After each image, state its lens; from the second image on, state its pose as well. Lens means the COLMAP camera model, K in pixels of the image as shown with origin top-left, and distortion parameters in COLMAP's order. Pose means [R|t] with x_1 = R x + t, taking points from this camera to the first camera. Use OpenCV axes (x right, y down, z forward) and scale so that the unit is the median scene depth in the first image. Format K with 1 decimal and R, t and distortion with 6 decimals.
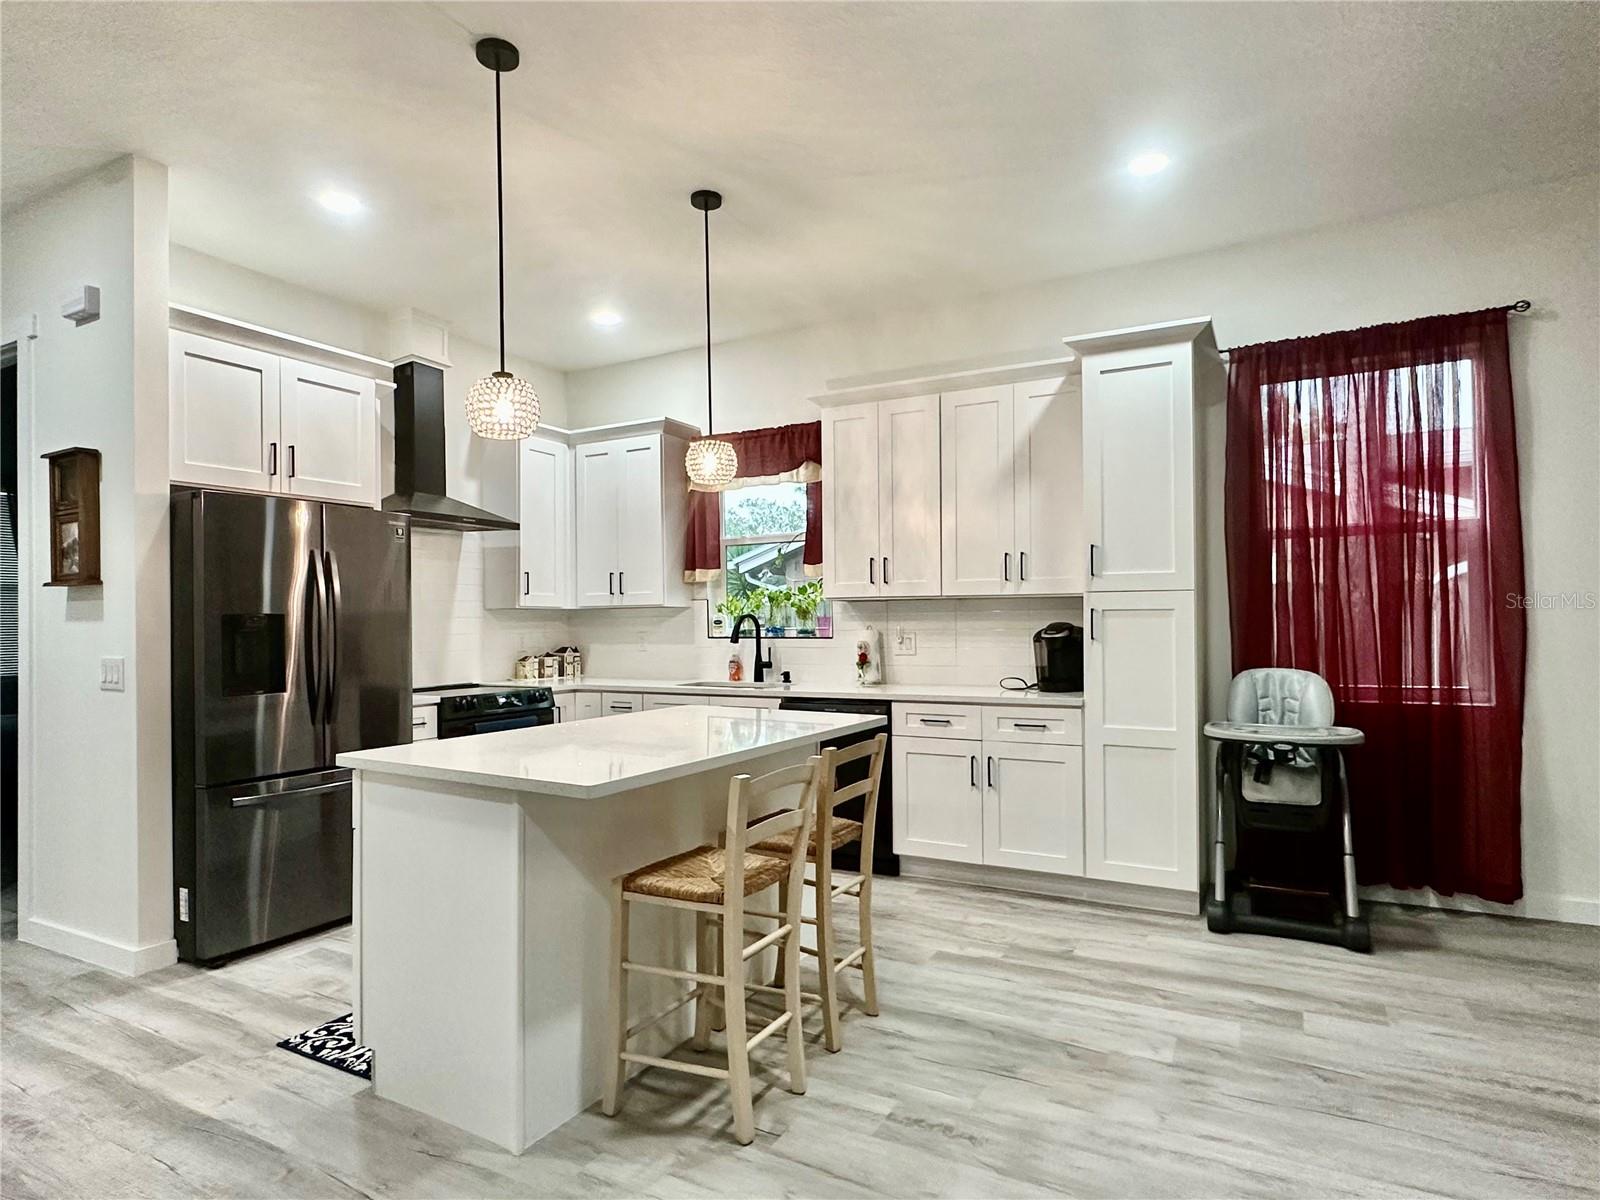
lens RADIAL K [[880.7, 0, 802.1], [0, 880.7, 604.4], [0, 0, 1]] dist [-0.002599, -0.000697]
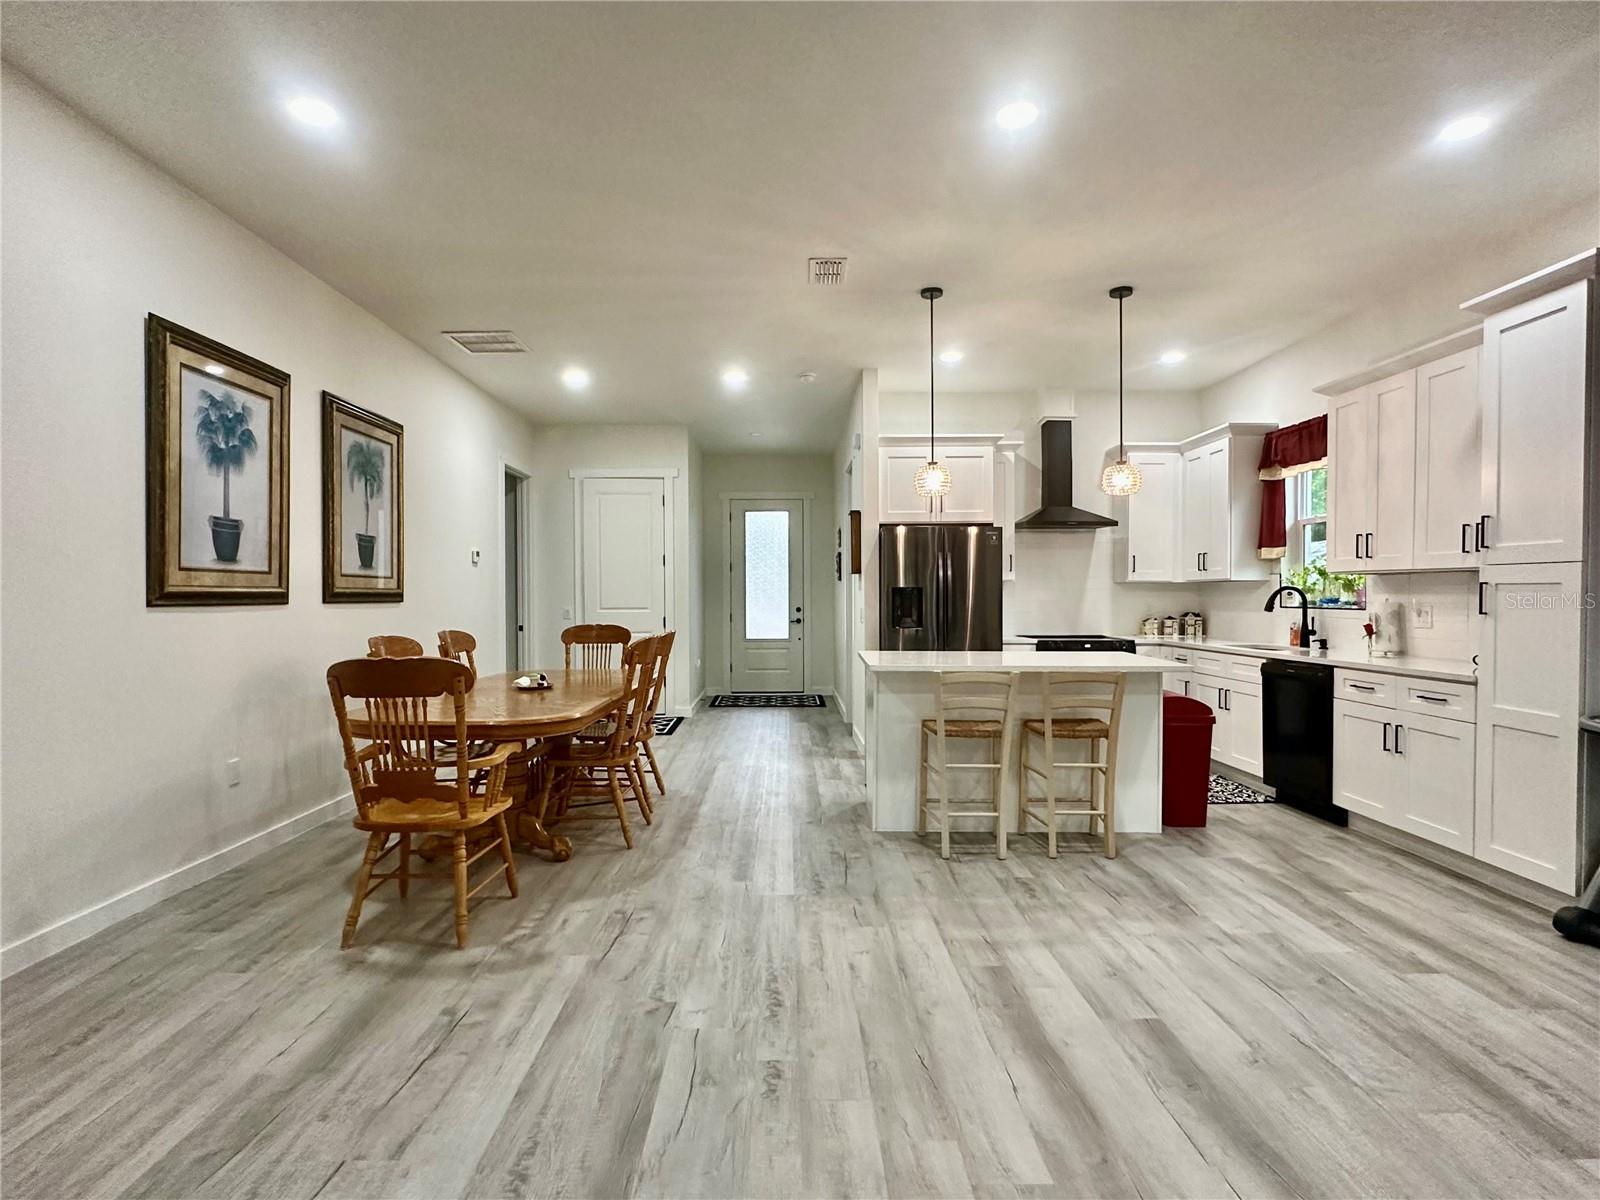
lens RADIAL K [[799.3, 0, 796.3], [0, 799.3, 600.0], [0, 0, 1]] dist [0.000894, 0.000163]
pose [[0.497879, 0.015280, -0.867112, 0.604652], [0.012404, 0.999617, 0.024738, -0.006281], [0.867158, -0.023072, 0.497499, -0.074876]]
